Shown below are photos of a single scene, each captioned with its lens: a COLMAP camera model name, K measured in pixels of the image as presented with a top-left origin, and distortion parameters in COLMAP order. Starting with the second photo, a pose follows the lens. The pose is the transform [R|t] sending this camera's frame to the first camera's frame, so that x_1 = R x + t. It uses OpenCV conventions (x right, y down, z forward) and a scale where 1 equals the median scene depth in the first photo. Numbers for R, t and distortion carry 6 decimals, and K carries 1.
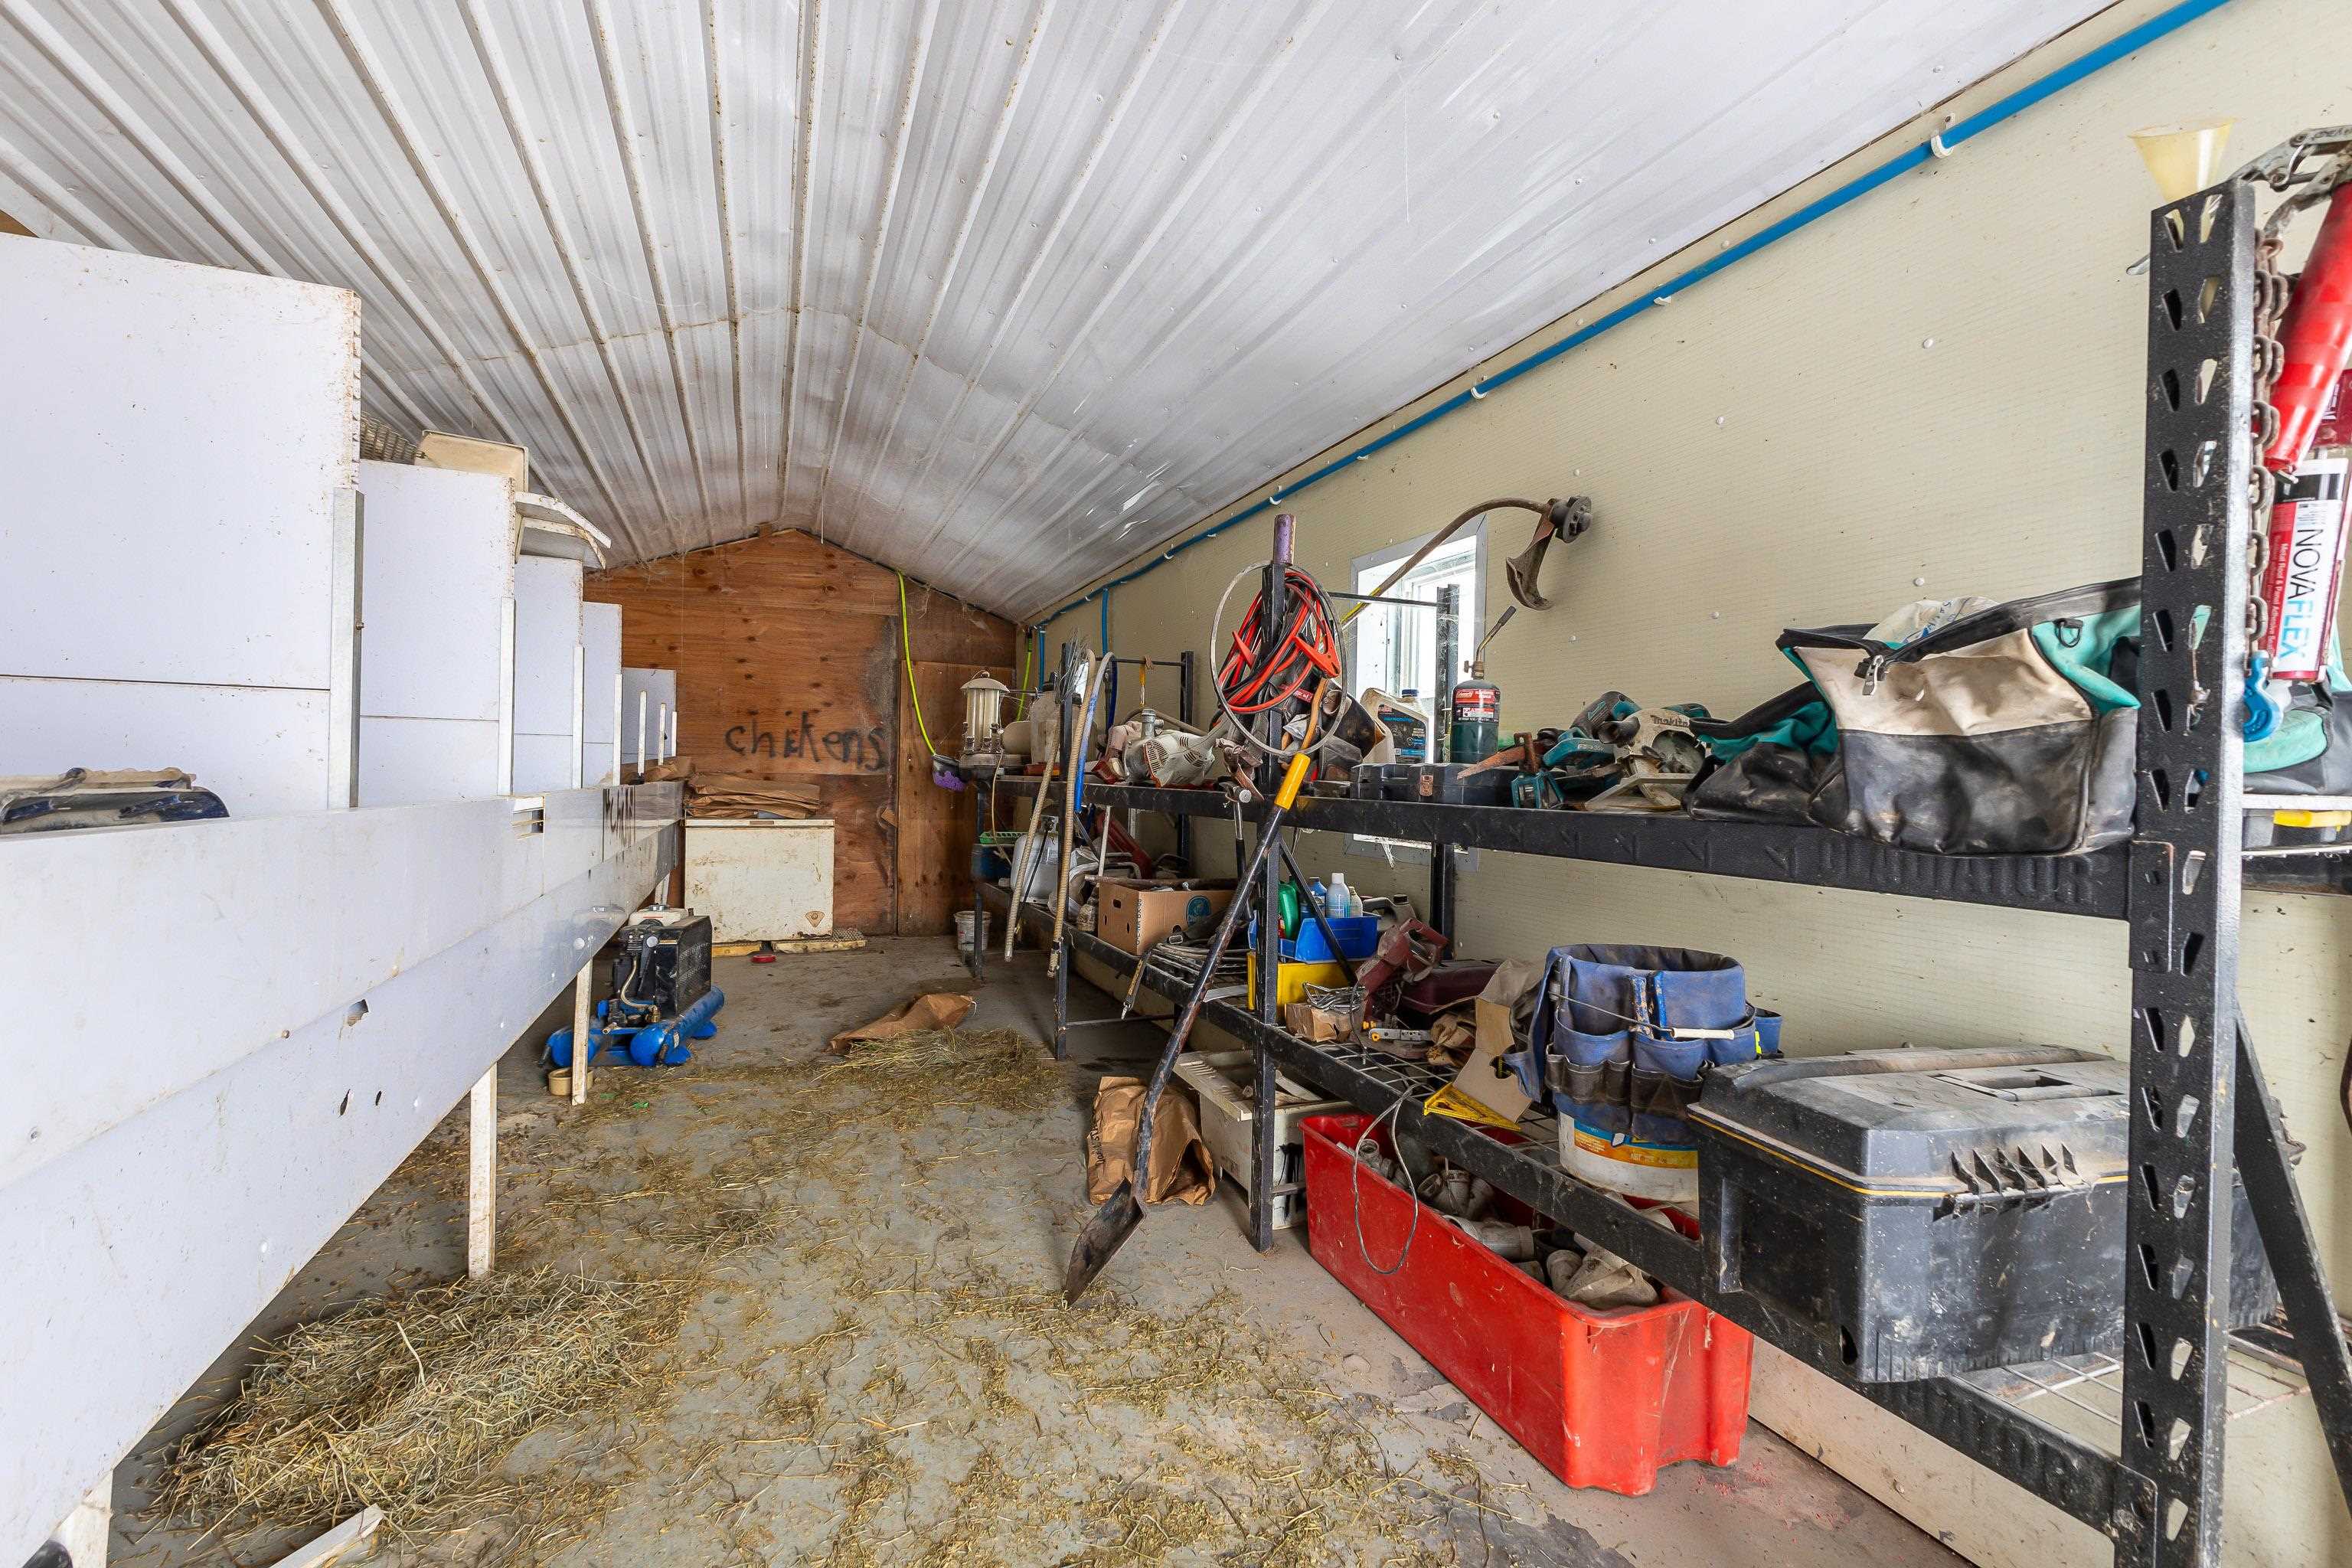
lens RADIAL K [[1008.5, 0, 1177.9], [0, 1008.5, 780.6], [0, 0, 1]] dist [0.004186, 0.000376]
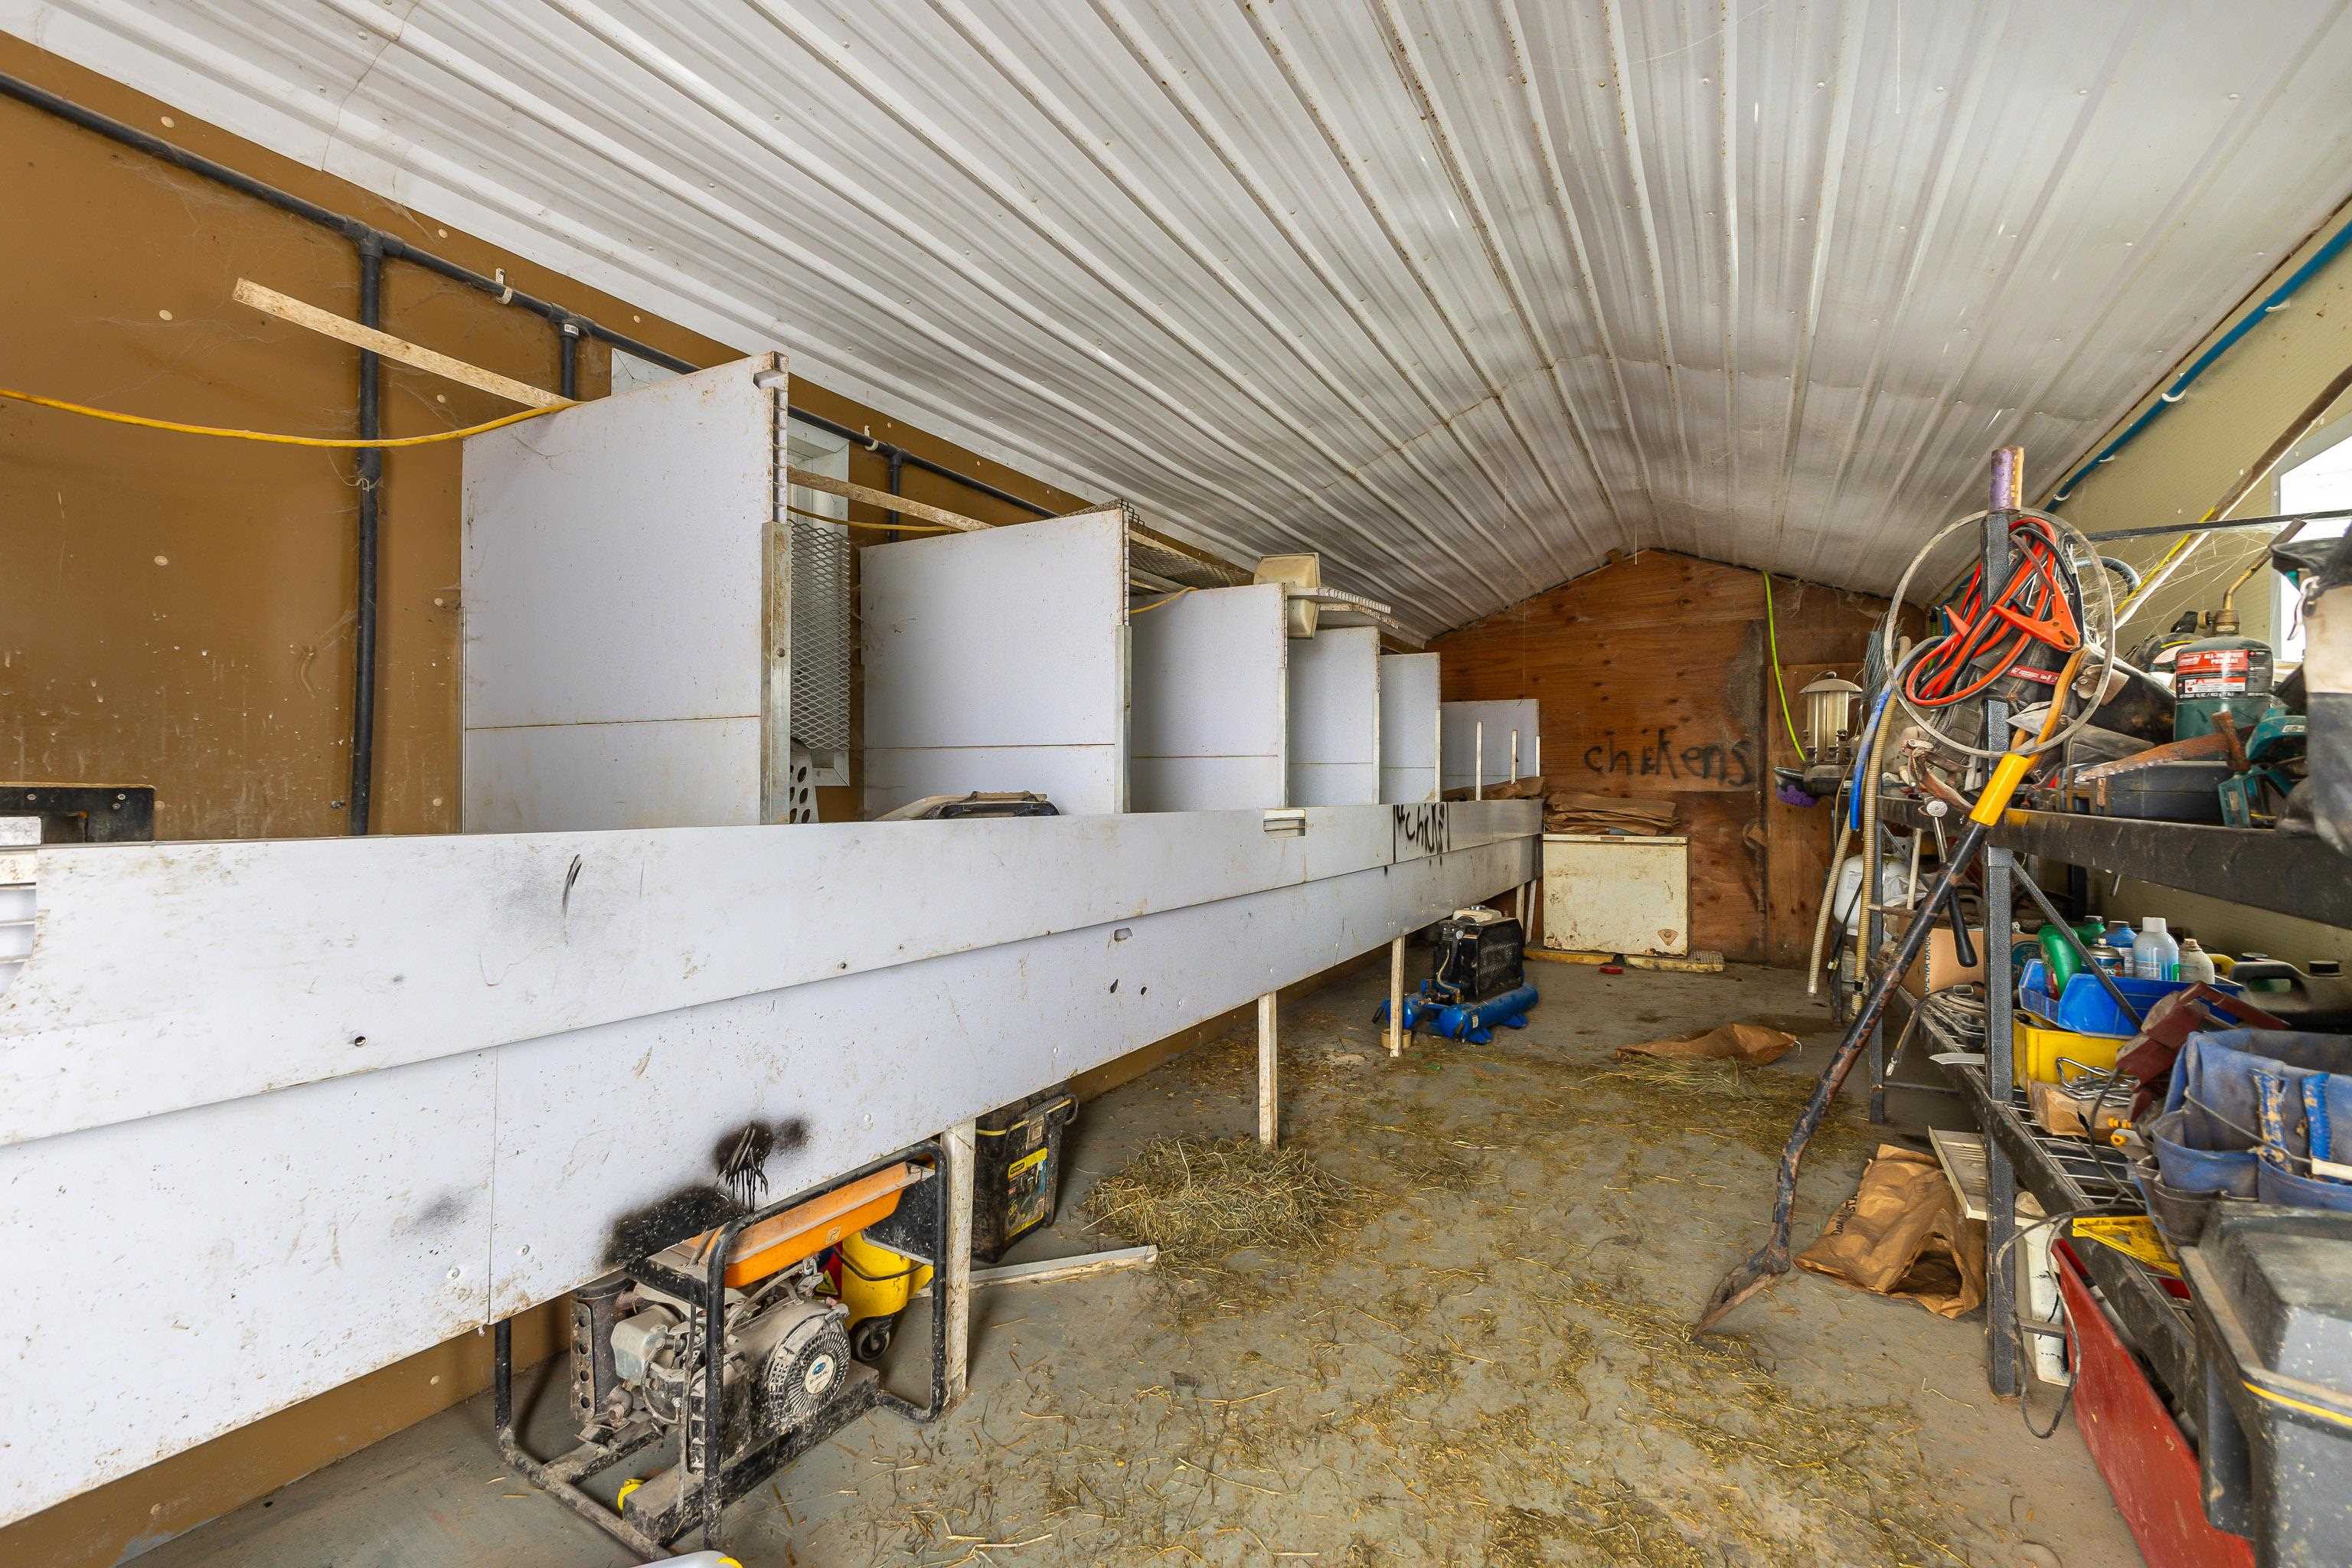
lens RADIAL K [[1008.5, 0, 1175.7], [0, 1008.5, 780.9], [0, 0, 1]] dist [0.004186, 0.000376]
pose [[0.619859, -0.022506, -0.784390, 0.188387], [0.007454, 0.999712, -0.022793, 0.004064], [0.784678, 0.008282, 0.619849, 0.007958]]
